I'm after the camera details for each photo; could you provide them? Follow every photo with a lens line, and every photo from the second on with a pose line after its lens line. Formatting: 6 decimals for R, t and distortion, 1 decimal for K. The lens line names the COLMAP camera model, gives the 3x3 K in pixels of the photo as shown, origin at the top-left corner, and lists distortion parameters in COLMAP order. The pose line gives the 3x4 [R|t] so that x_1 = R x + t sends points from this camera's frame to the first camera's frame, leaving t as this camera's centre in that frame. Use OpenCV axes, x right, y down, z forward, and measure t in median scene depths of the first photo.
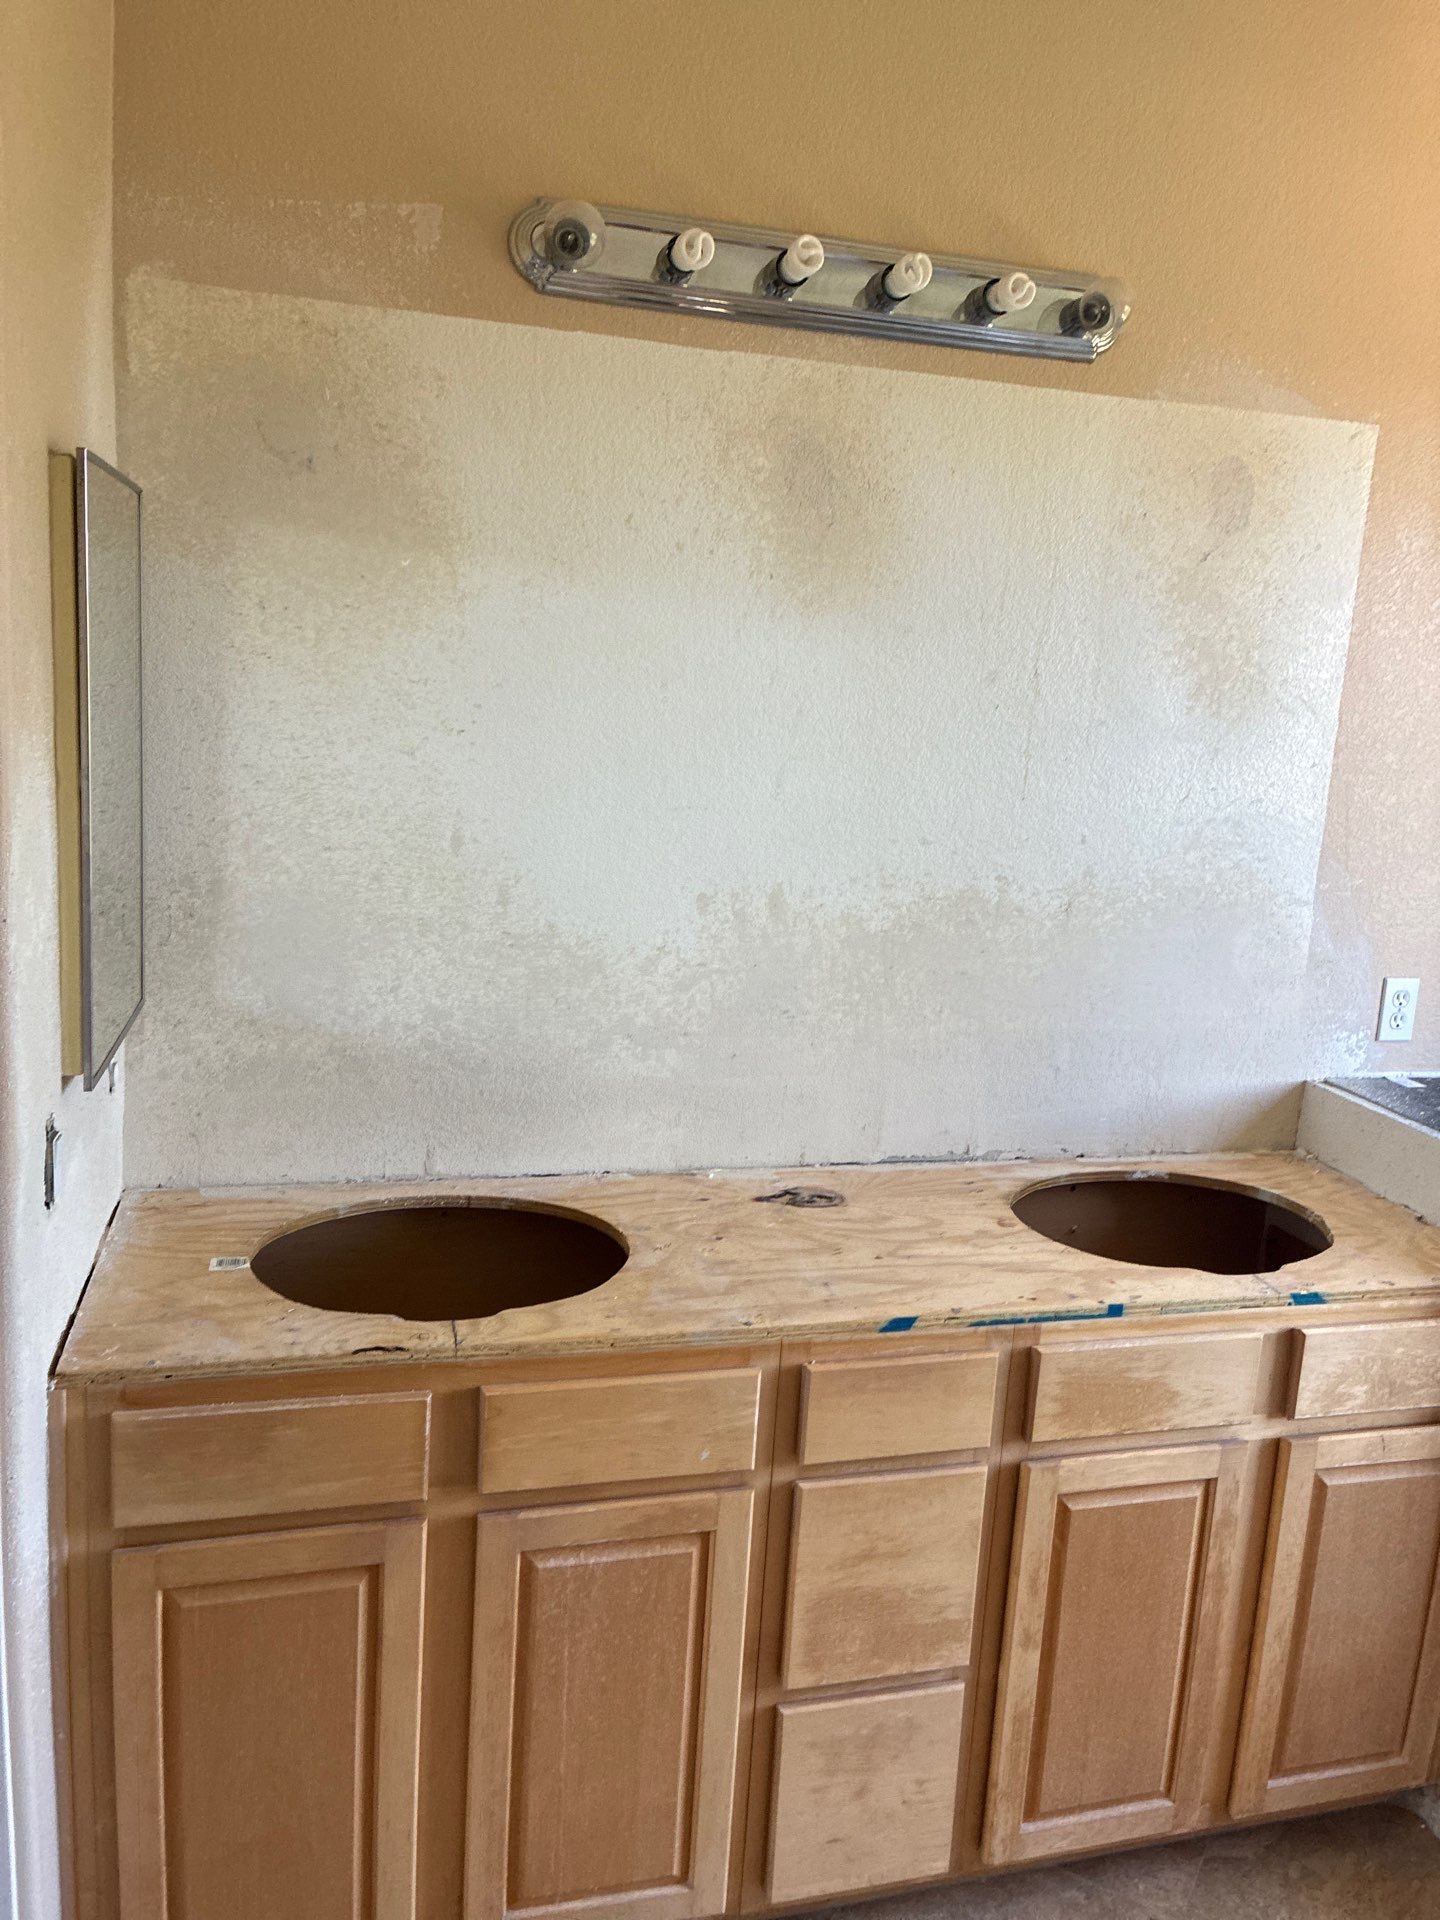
lens RADIAL K [[1455.0, 0, 704.8], [0, 1455.0, 950.9], [0, 0, 1]] dist [0.029813, -0.023902]
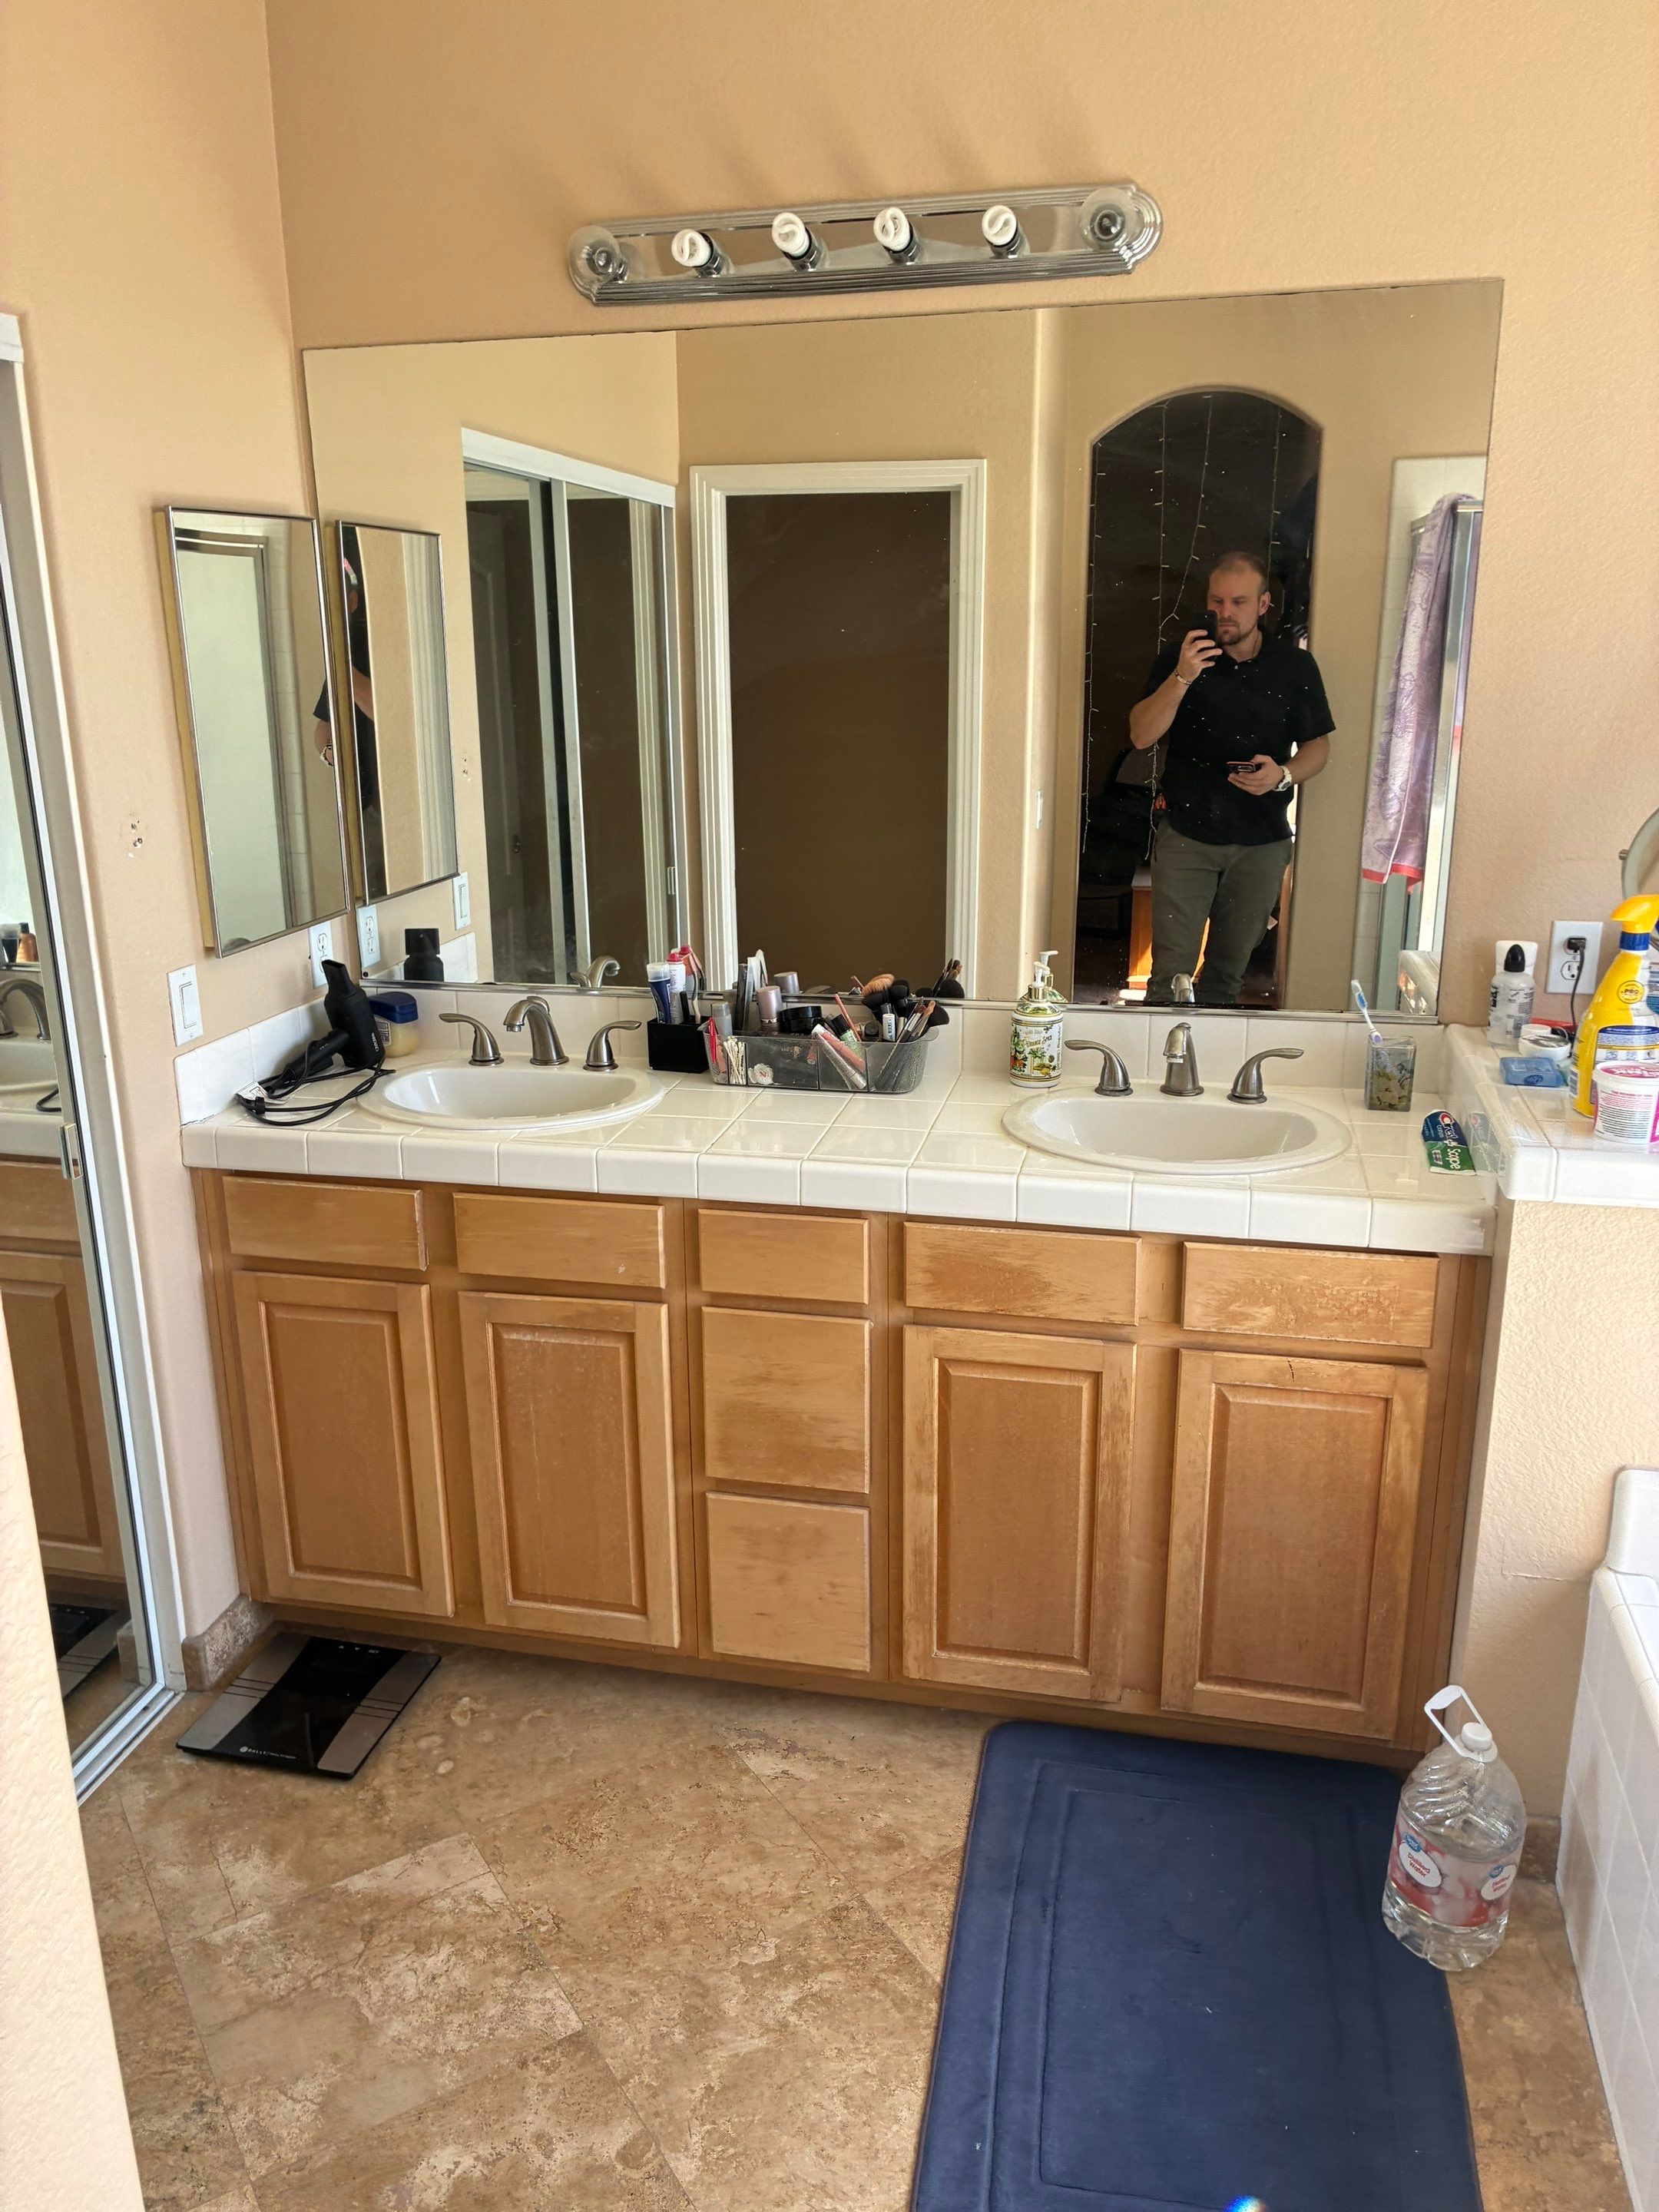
lens RADIAL K [[1676.3, 0, 836.9], [0, 1676.3, 1118.3], [0, 0, 1]] dist [0.029813, -0.023902]
pose [[0.880373, 0.071101, -0.468923, 0.764016], [-0.026738, 0.994567, 0.100604, 0.062102], [0.473528, -0.076031, 0.877491, -0.149627]]
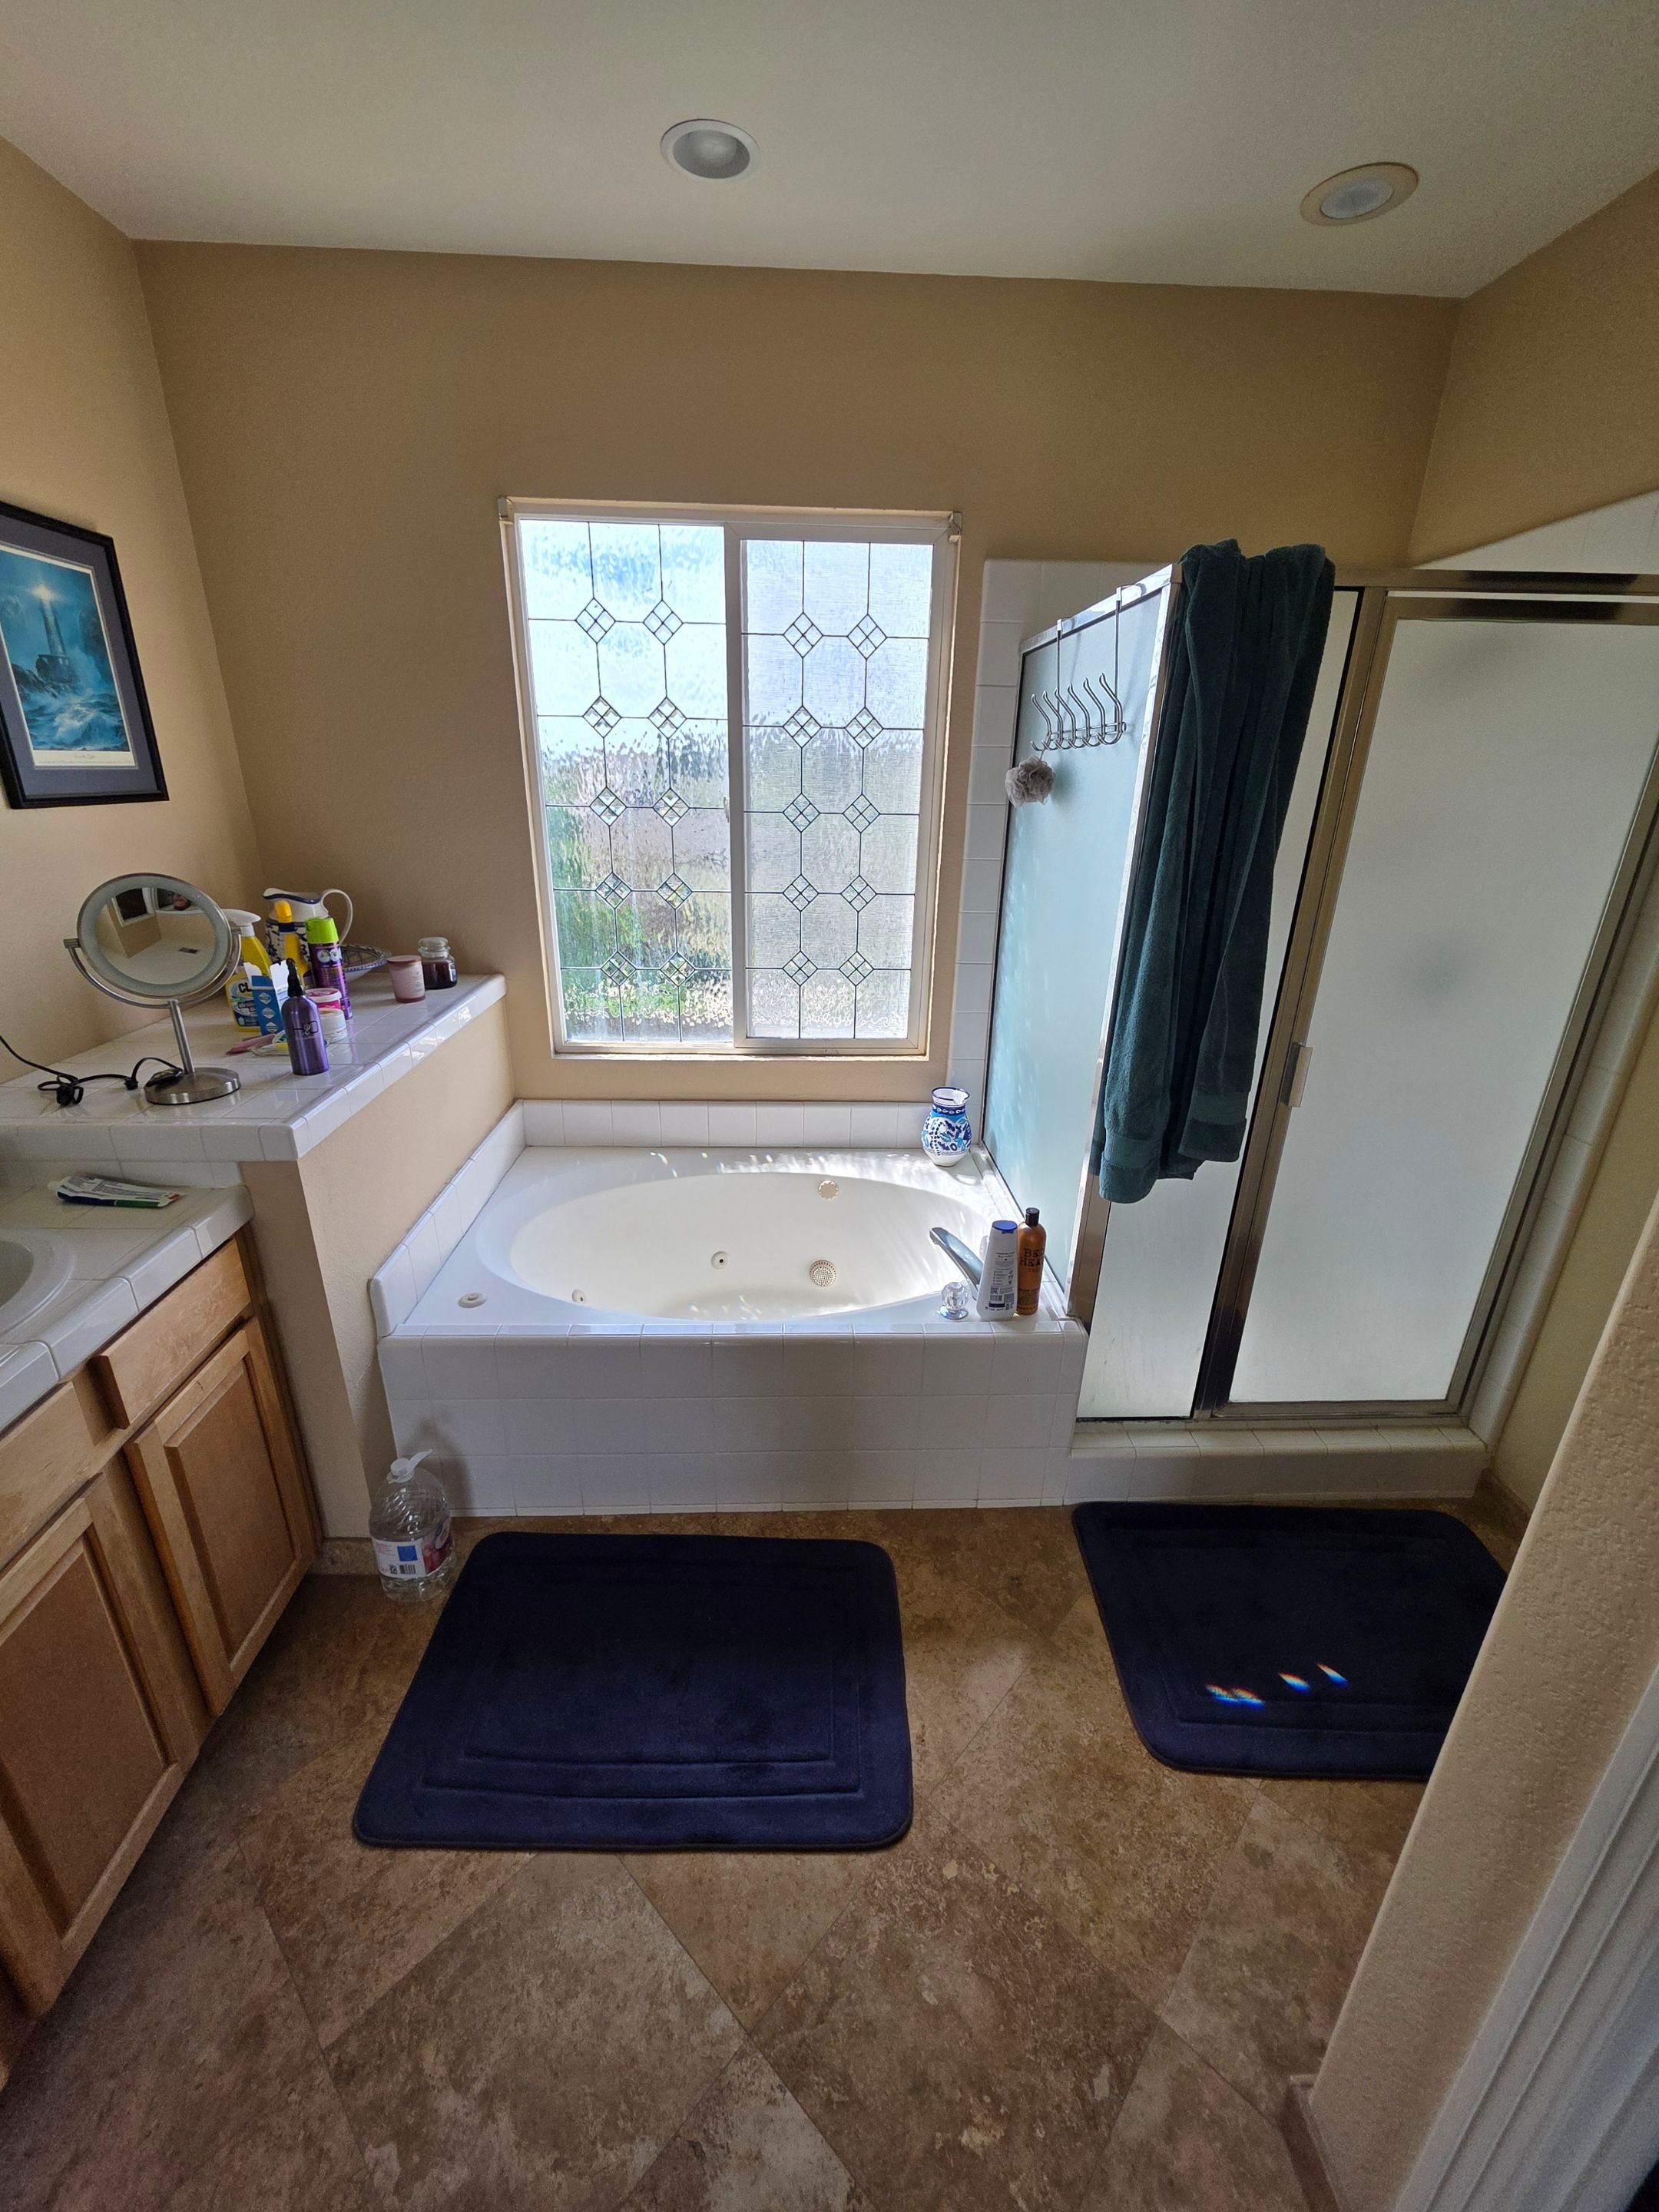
lens RADIAL K [[887.6, 0, 810.1], [0, 887.6, 1100.1], [0, 0, 1]] dist [-0.001339, 0.000304]
pose [[0.232770, -0.397371, 0.887646, 0.029623], [0.178506, 0.914667, 0.362657, -0.054658], [-0.956009, 0.074034, 0.283840, 0.320593]]
